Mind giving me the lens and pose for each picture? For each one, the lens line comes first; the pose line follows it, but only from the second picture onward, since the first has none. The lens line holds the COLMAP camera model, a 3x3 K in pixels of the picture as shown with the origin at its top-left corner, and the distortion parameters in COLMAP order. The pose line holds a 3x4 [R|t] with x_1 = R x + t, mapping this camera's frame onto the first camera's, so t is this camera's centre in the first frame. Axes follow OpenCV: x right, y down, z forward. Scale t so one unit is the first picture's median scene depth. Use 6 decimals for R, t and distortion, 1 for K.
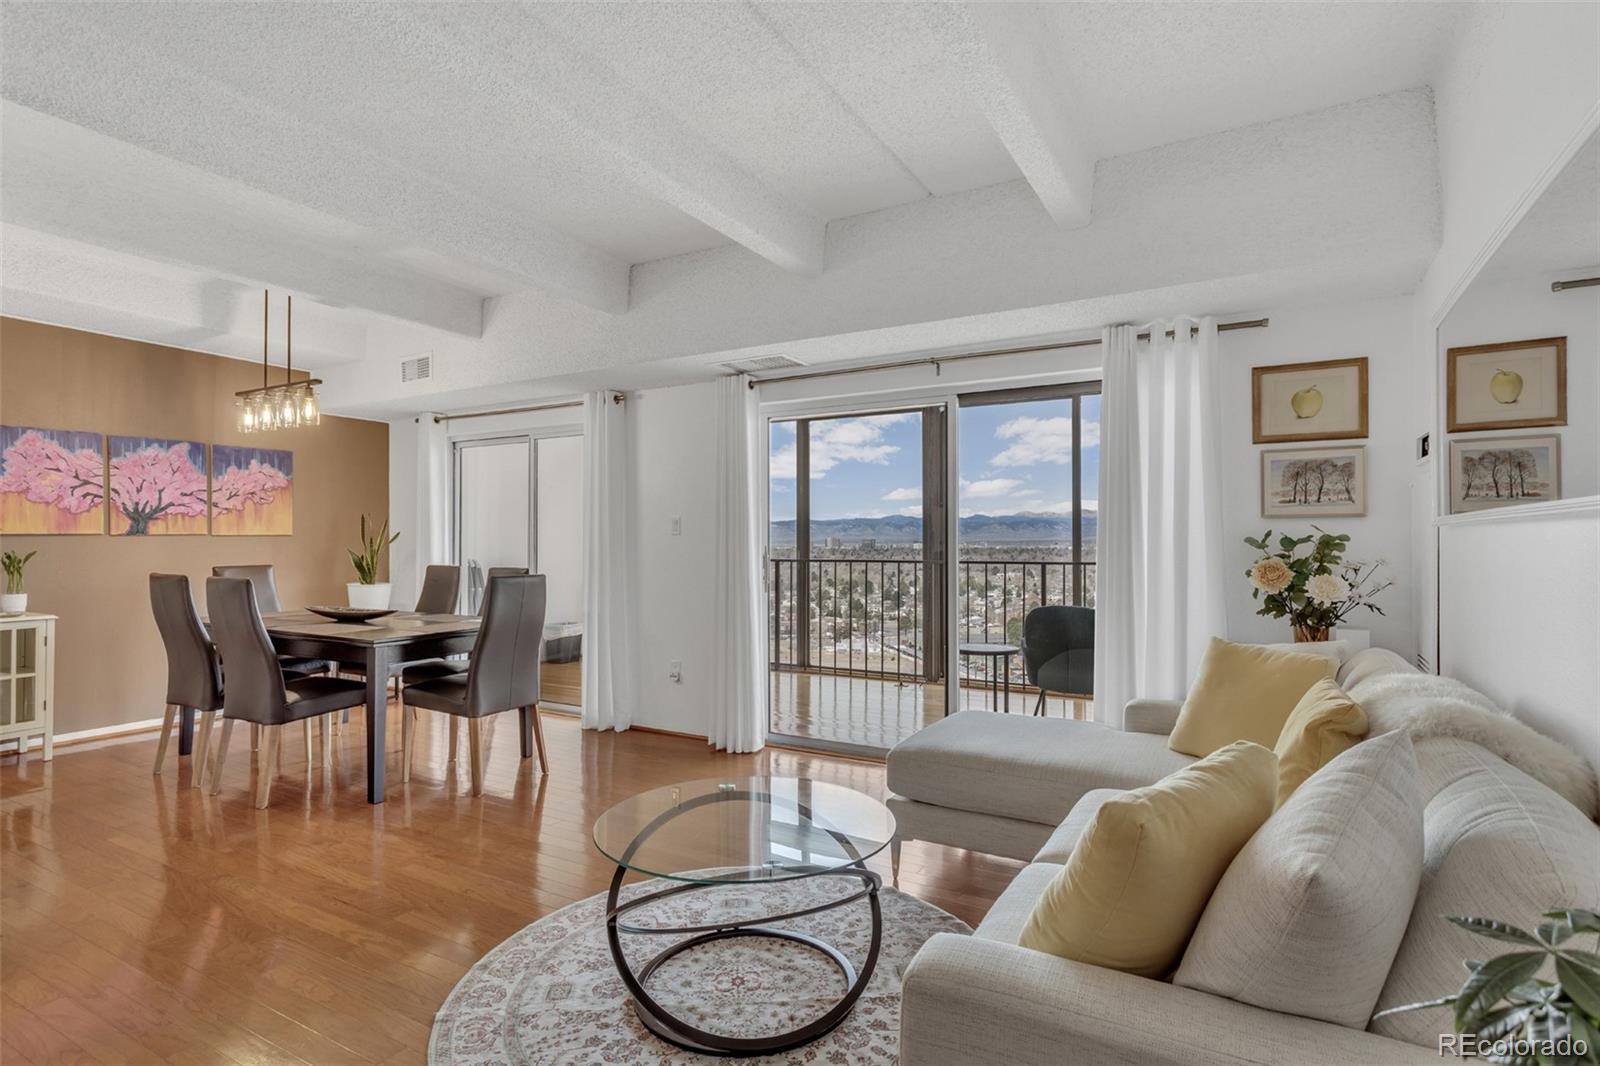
lens RADIAL K [[790.0, 0, 802.9], [0, 790.0, 543.9], [0, 0, 1]] dist [0.001294, 0.000652]
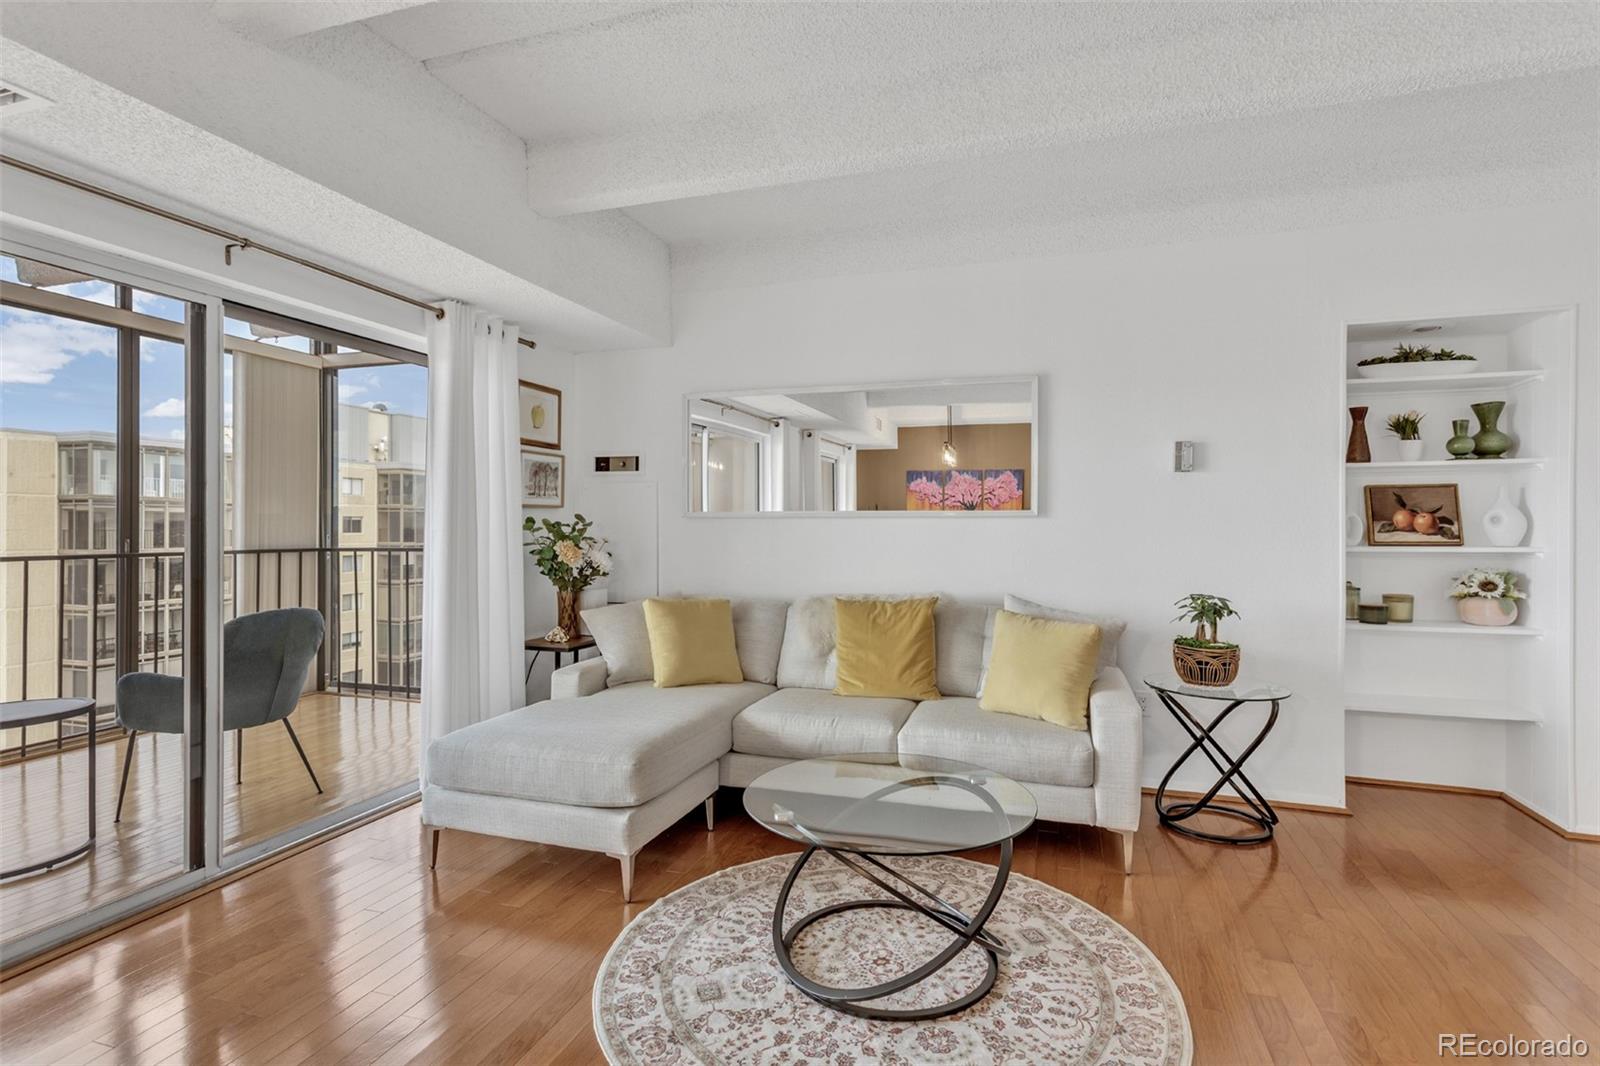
lens RADIAL K [[781.6, 0, 800.0], [0, 781.6, 533.0], [0, 0, 1]] dist [0.005053, 0.000827]
pose [[-0.210243, -0.008205, 0.977615, -0.451829], [0.001441, 0.999961, 0.008703, -0.001305], [-0.977648, 0.003238, -0.210223, 0.572260]]
